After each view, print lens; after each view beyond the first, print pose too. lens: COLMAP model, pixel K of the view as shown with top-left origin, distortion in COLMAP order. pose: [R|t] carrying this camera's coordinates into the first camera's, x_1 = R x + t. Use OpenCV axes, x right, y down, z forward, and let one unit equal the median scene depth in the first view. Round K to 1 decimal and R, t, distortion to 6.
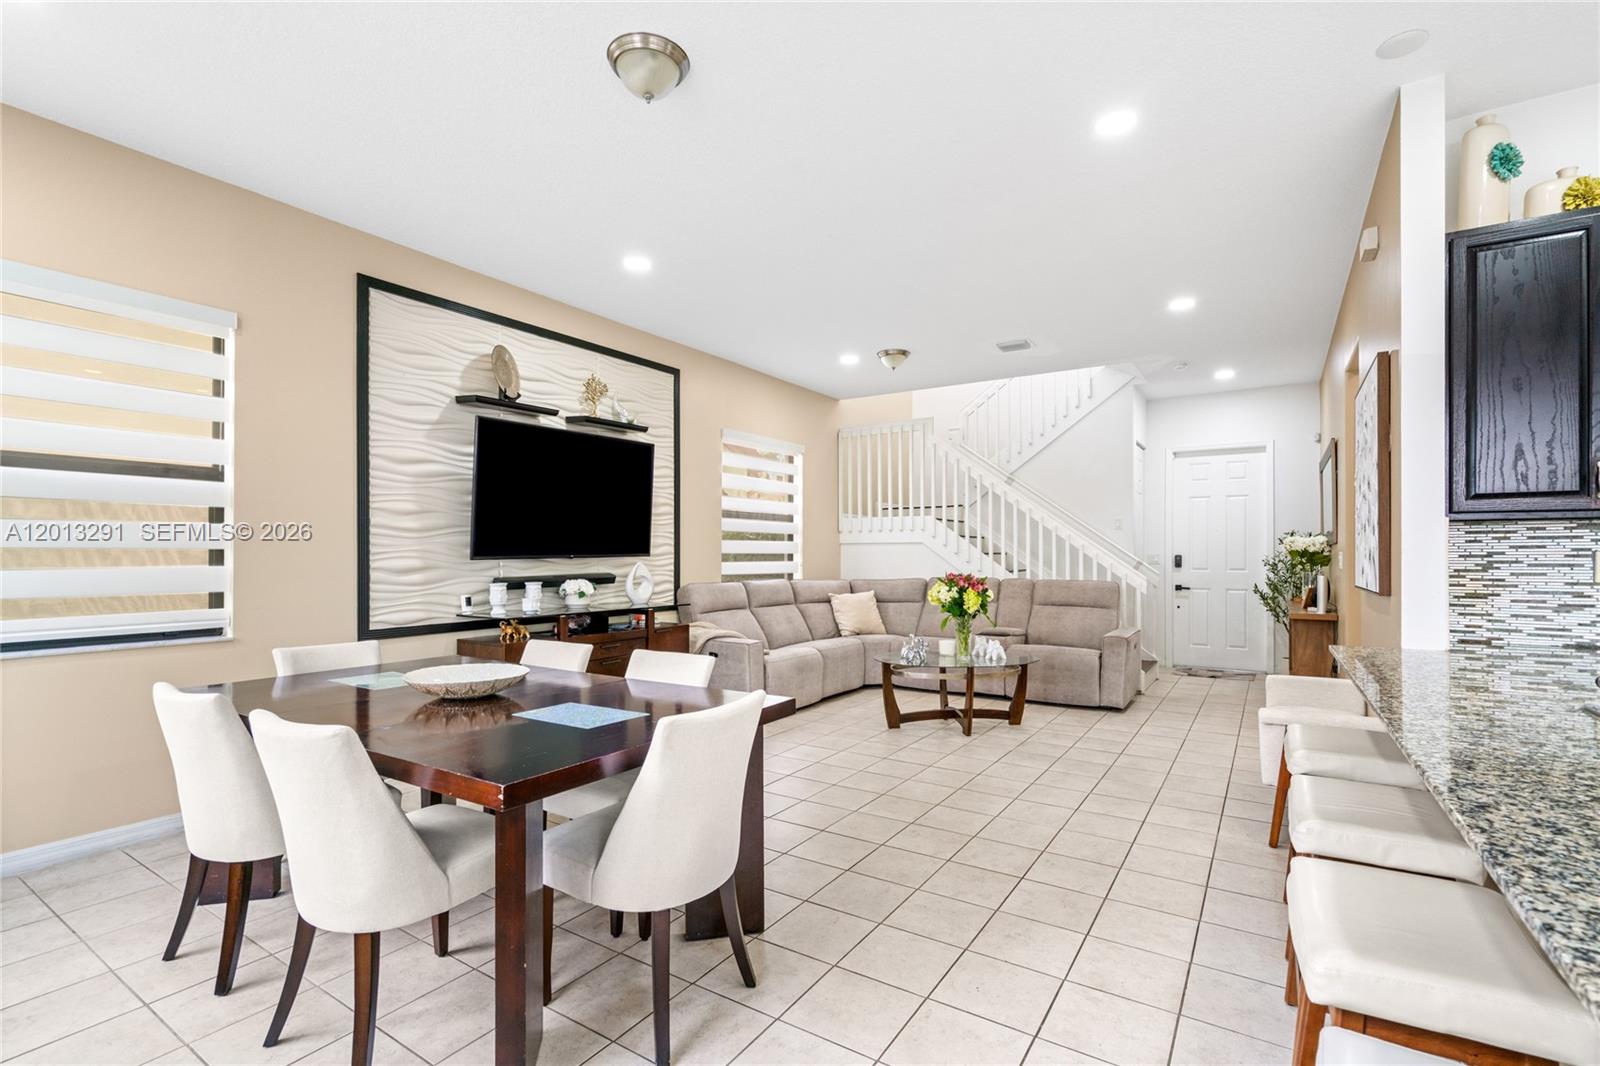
lens RADIAL K [[726.4, 0, 805.6], [0, 726.4, 549.4], [0, 0, 1]] dist [-0.005742, 0.002968]
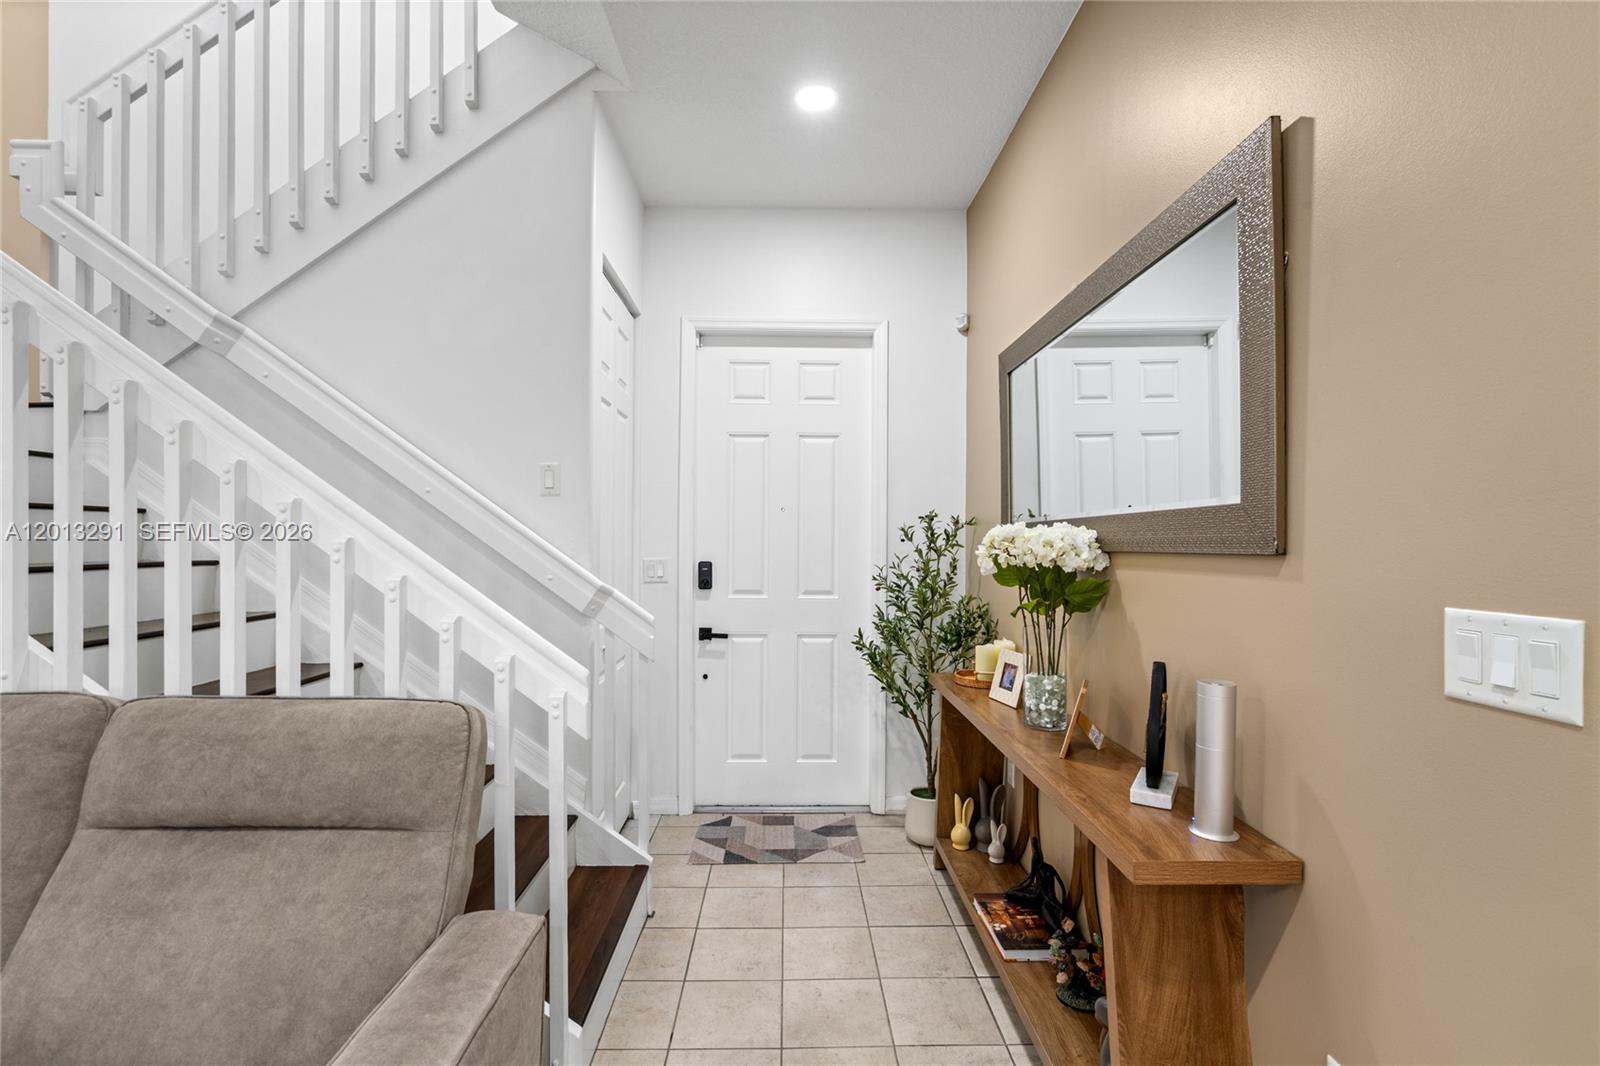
lens RADIAL K [[726.4, 0, 800.9], [0, 726.4, 542.2], [0, 0, 1]] dist [-0.005742, 0.002968]
pose [[0.827690, 0.004210, 0.561170, 0.451845], [-0.010085, 0.999922, 0.007373, -0.012078], [-0.561095, -0.011762, 0.827668, 0.866896]]
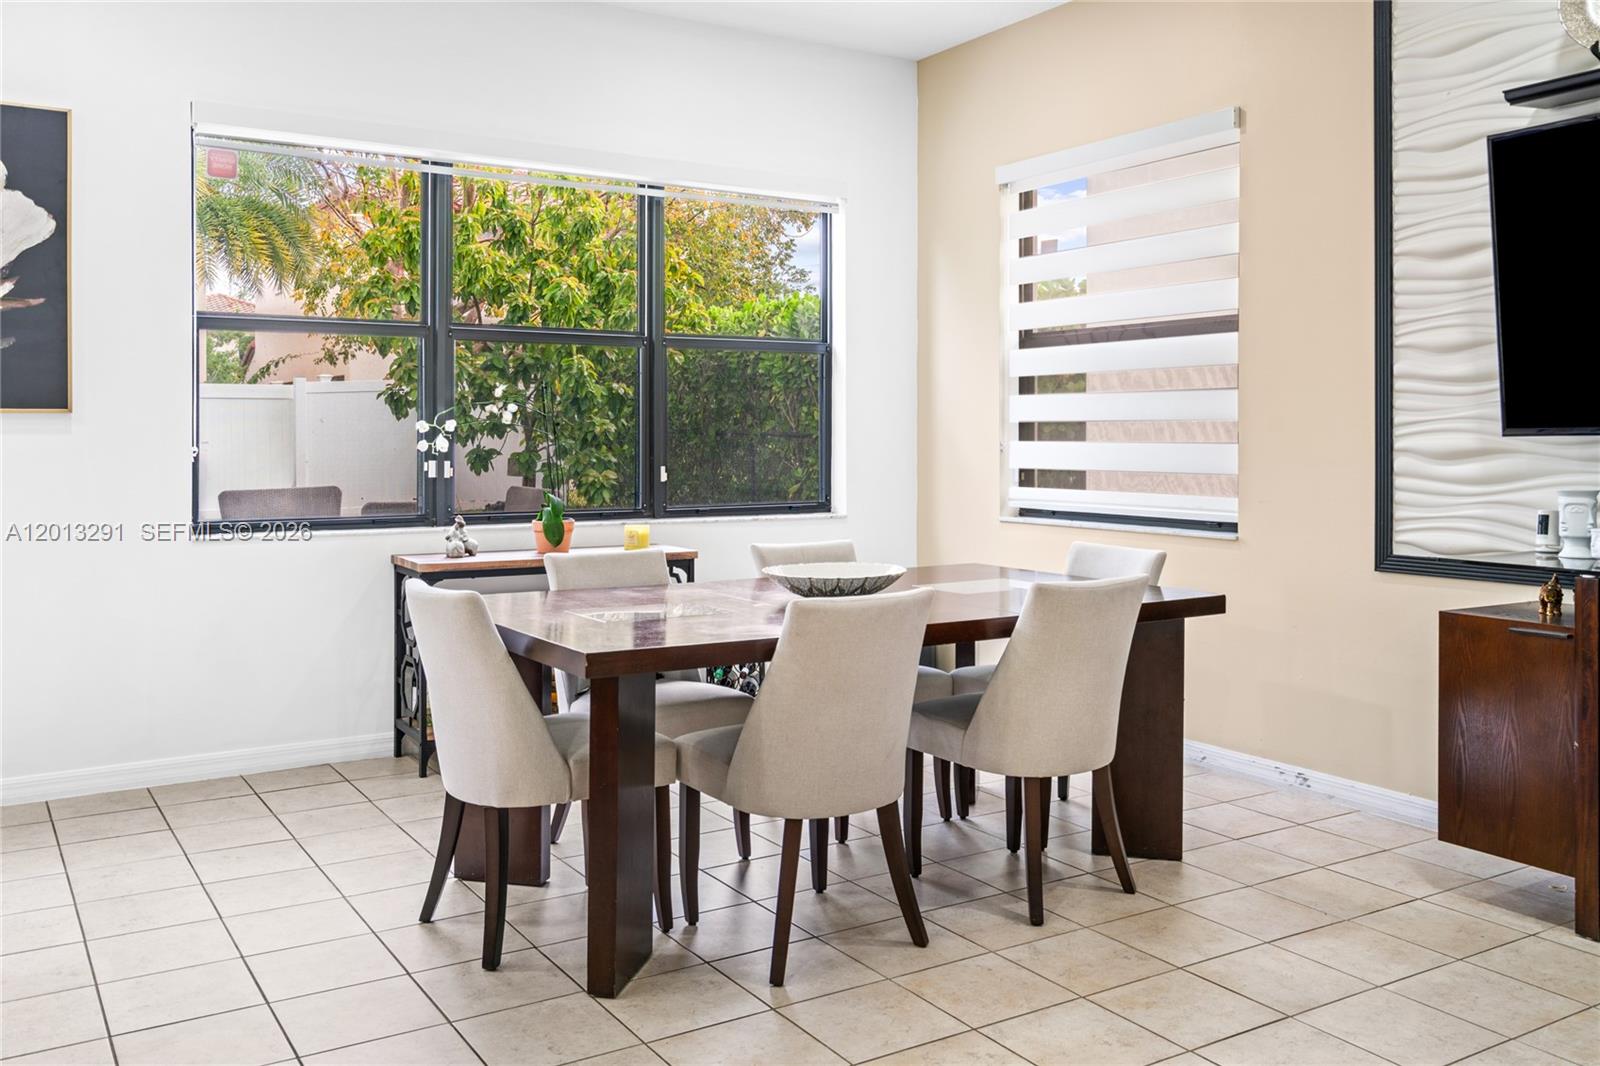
lens RADIAL K [[1357.2, 0, 811.3], [0, 1357.2, 434.6], [0, 0, 1]] dist [0.023632, -0.019759]
pose [[-0.418024, -0.001683, -0.908434, 0.421283], [0.005179, 0.999978, -0.004236, 0.011356], [0.908421, -0.006476, -0.418006, 0.731307]]
